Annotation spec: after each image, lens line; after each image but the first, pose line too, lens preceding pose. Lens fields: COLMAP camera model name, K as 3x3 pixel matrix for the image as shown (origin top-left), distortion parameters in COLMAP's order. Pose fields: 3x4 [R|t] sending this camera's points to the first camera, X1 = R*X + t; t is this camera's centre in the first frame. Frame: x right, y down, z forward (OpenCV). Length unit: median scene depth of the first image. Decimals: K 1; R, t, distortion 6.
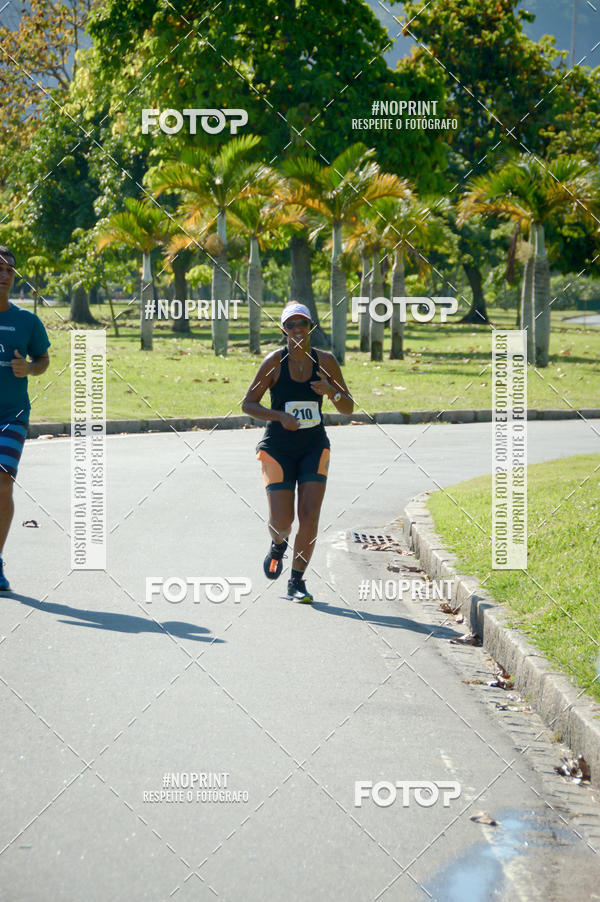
lens RADIAL K [[5798.1, 0, 352.7], [0, 5798.1, 451.1], [0, 0, 1]] dist [2.772063, 22.063594]
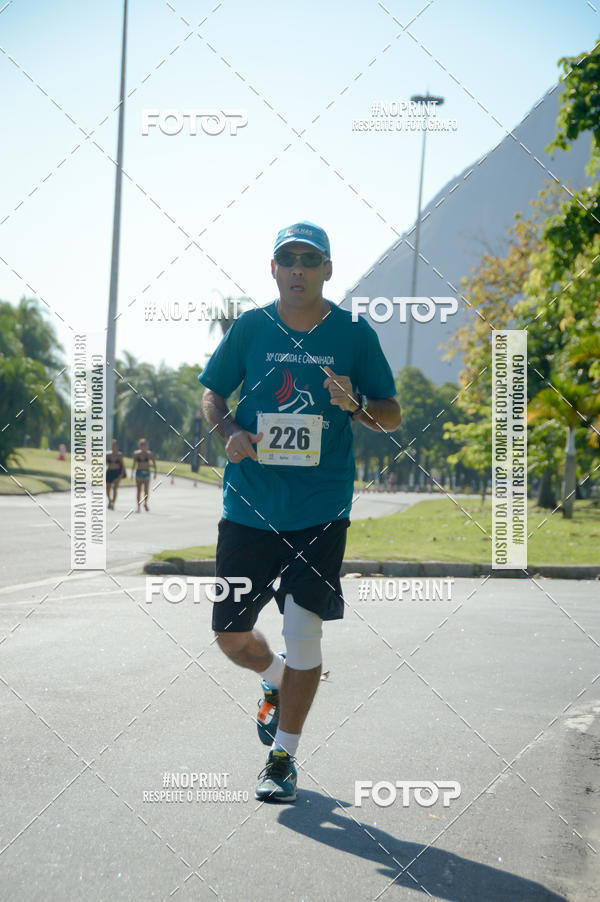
lens RADIAL K [[2961.8, 0, 324.5], [0, 2961.8, 466.8], [0, 0, 1]] dist [1.064359, 2.164334]
pose [[0.982321, 0.025339, -0.185484, 0.019868], [-0.036396, 0.997742, -0.056452, 0.004736], [0.183635, 0.062205, 0.981024, 0.449190]]
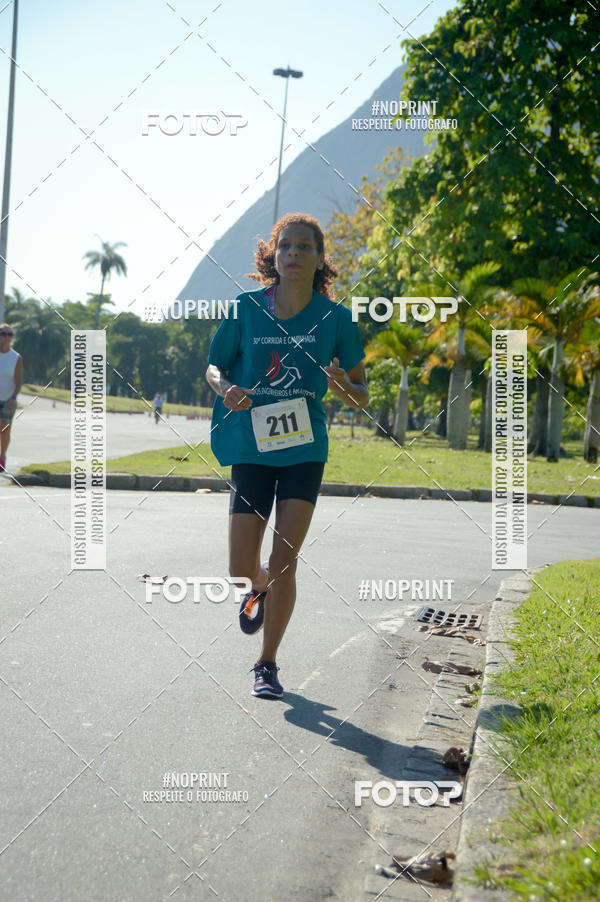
lens RADIAL K [[2915.0, 0, 306.7], [0, 2915.0, 463.8], [0, 0, 1]] dist [1.031848, 1.962092]
pose [[0.990904, 0.055368, -0.122653, 0.018080], [-0.059446, 0.997785, -0.029843, 0.004755], [0.120729, 0.036863, 0.992001, 0.385222]]
